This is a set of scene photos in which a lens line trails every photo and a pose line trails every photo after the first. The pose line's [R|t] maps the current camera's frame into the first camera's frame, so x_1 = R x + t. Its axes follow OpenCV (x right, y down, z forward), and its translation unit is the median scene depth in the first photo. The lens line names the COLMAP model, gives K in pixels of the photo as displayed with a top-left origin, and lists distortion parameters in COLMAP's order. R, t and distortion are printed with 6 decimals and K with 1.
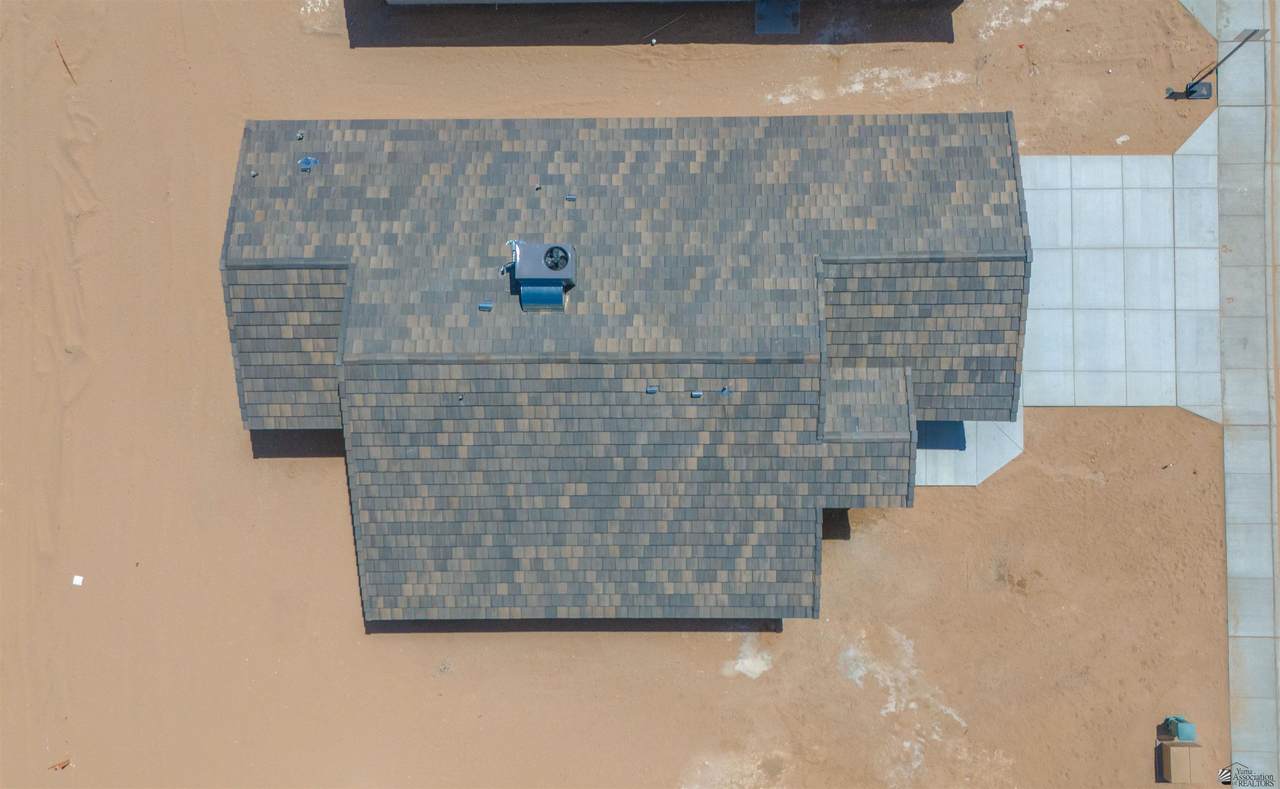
lens RADIAL K [[1246.4, 0, 640.0], [0, 1246.4, 394.5], [0, 0, 1]] dist [-0.006057, -0.009968]
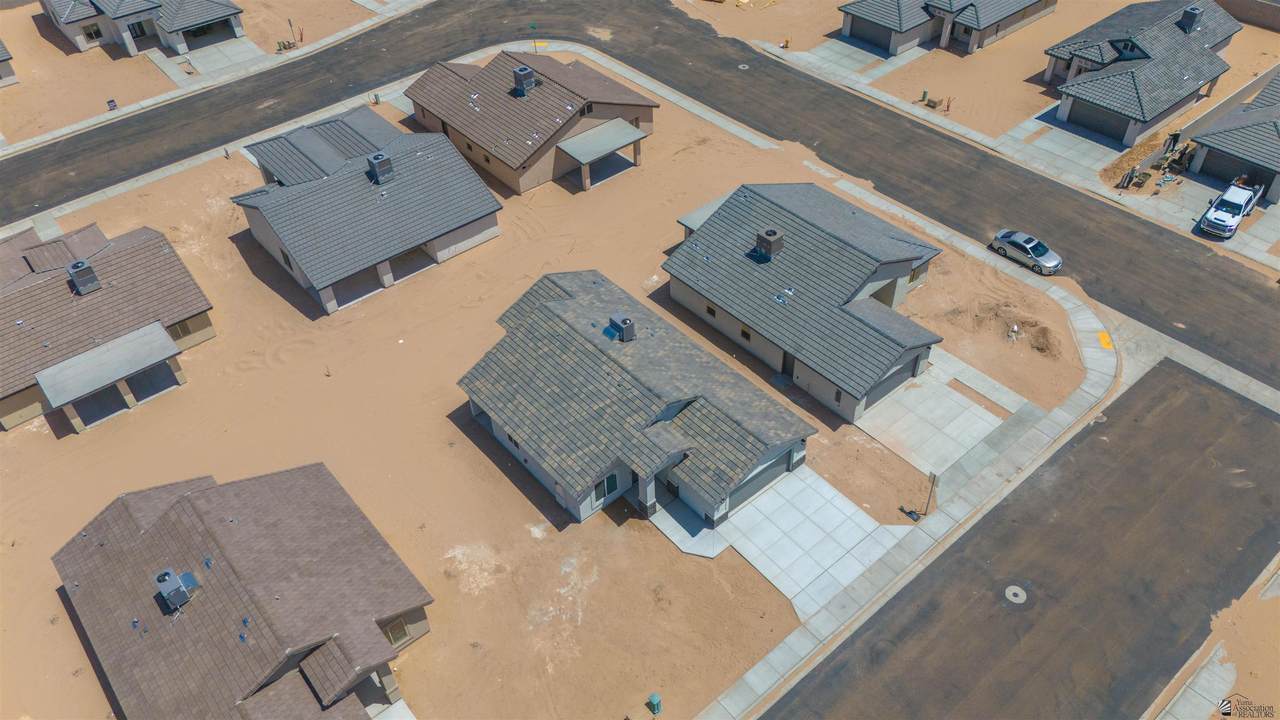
lens RADIAL K [[954.5, 0, 640.0], [0, 954.5, 360.0], [0, 0, 1]] dist [0.001382, 0.000124]
pose [[0.641477, 0.524845, -0.559505, 0.886485], [-0.766159, 0.475233, -0.432613, 0.612160], [0.038841, 0.706181, 0.706965, -0.235809]]
